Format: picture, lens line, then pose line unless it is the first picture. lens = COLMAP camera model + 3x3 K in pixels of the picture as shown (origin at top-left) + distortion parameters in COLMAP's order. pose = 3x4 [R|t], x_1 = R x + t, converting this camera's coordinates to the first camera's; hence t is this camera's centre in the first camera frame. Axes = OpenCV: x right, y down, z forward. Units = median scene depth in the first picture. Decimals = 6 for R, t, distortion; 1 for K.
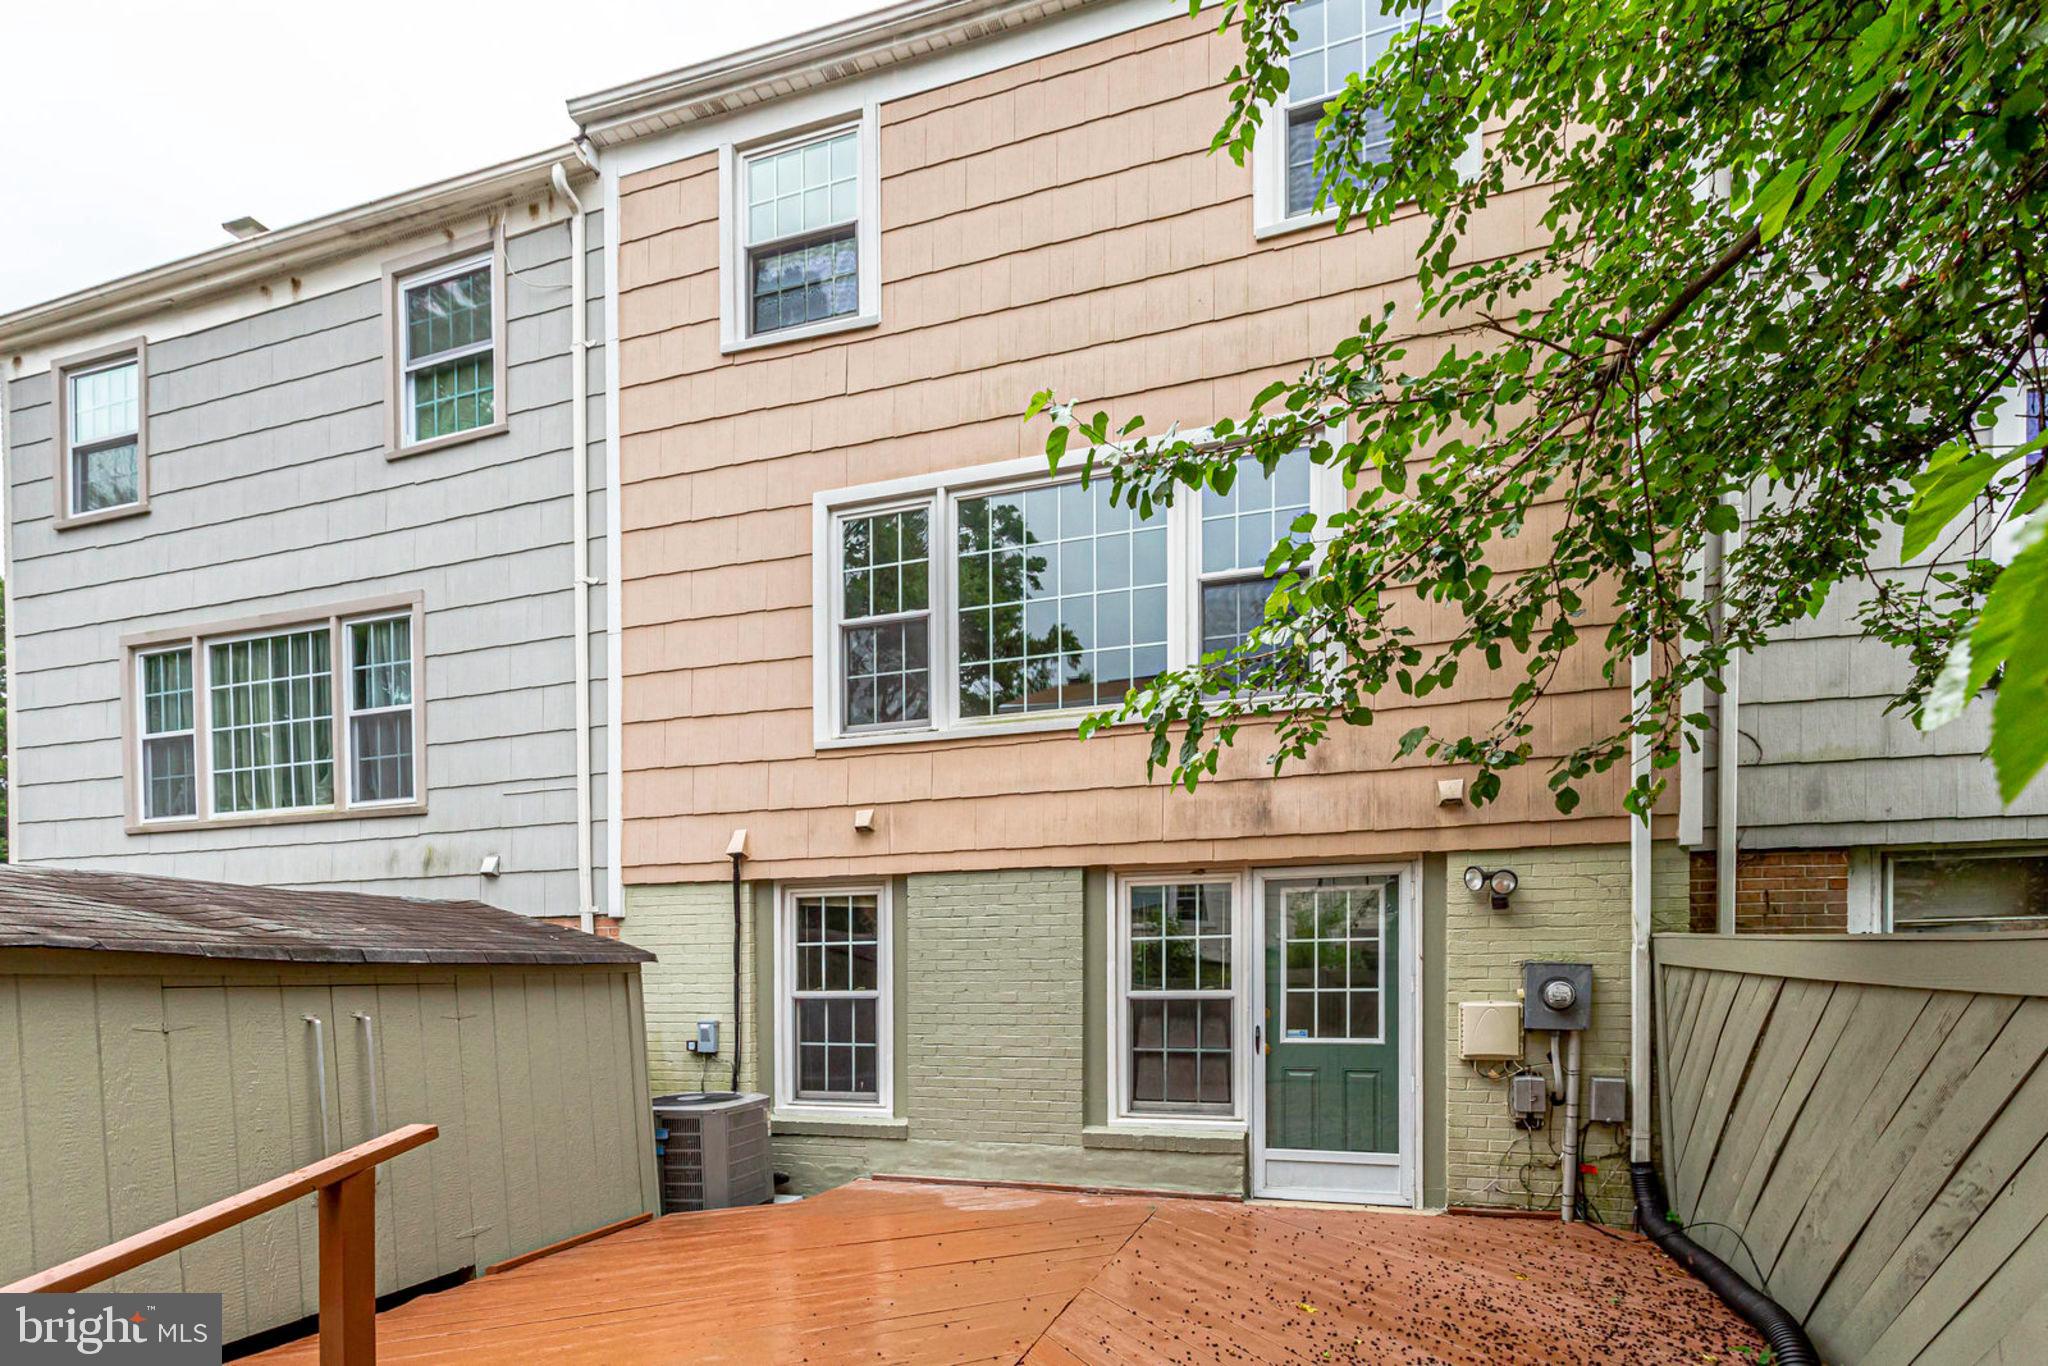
lens RADIAL K [[1065.2, 0, 1021.3], [0, 1065.2, 880.2], [0, 0, 1]] dist [0.001025, 0.002591]
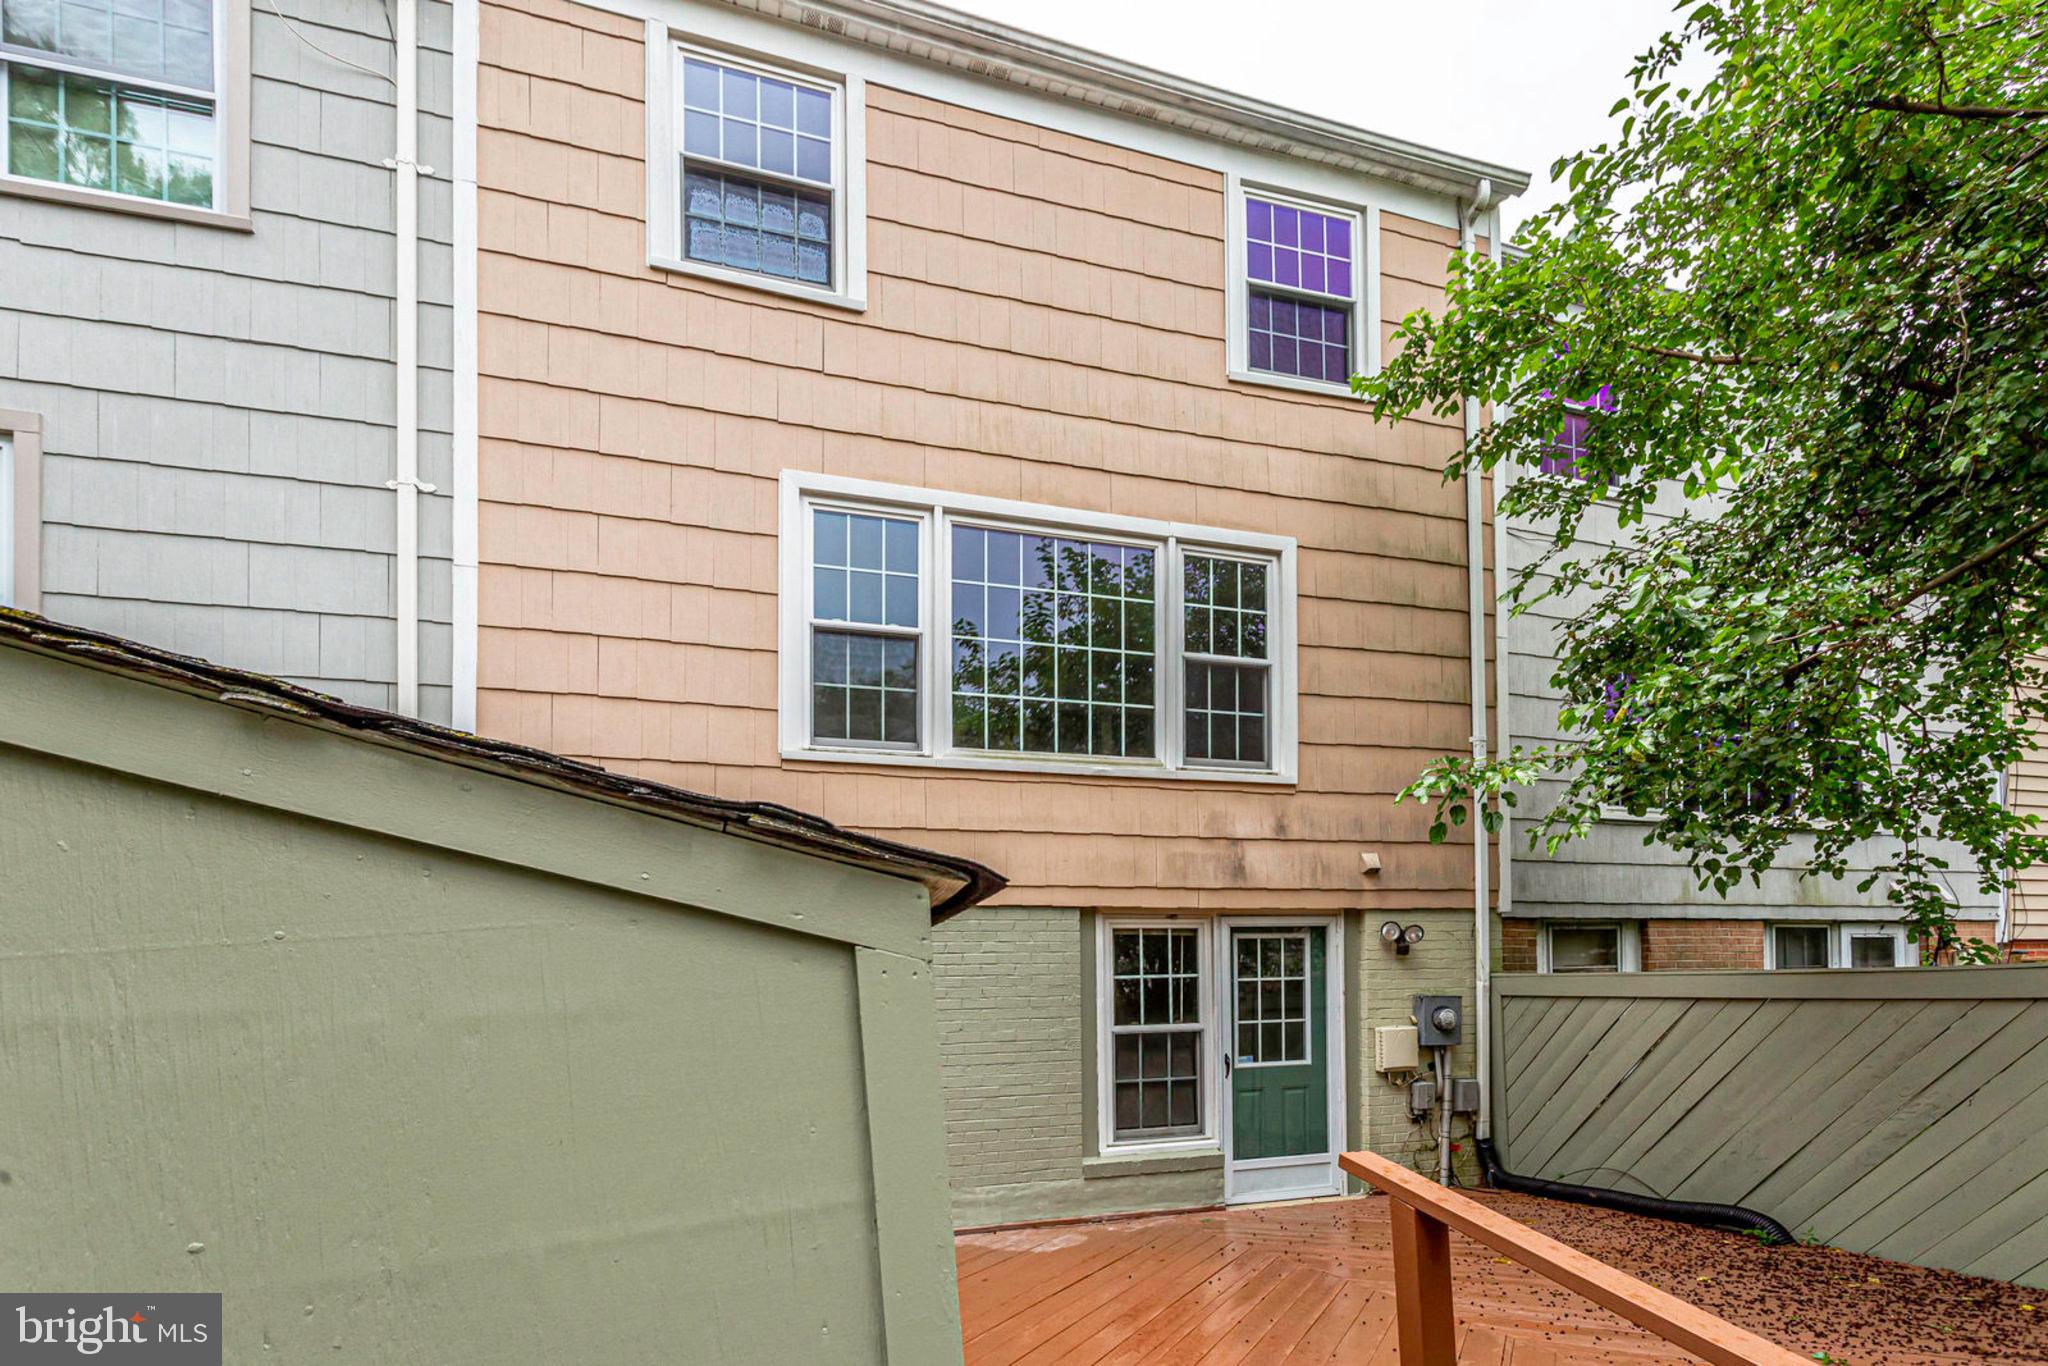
lens RADIAL K [[1080.6, 0, 1024.5], [0, 1080.6, 897.4], [0, 0, 1]] dist [0.001795, 0.001498]
pose [[0.793610, 0.053530, 0.606068, -0.658018], [-0.032159, 0.998420, -0.046073, 0.029525], [-0.607577, 0.017074, 0.794078, 0.206630]]
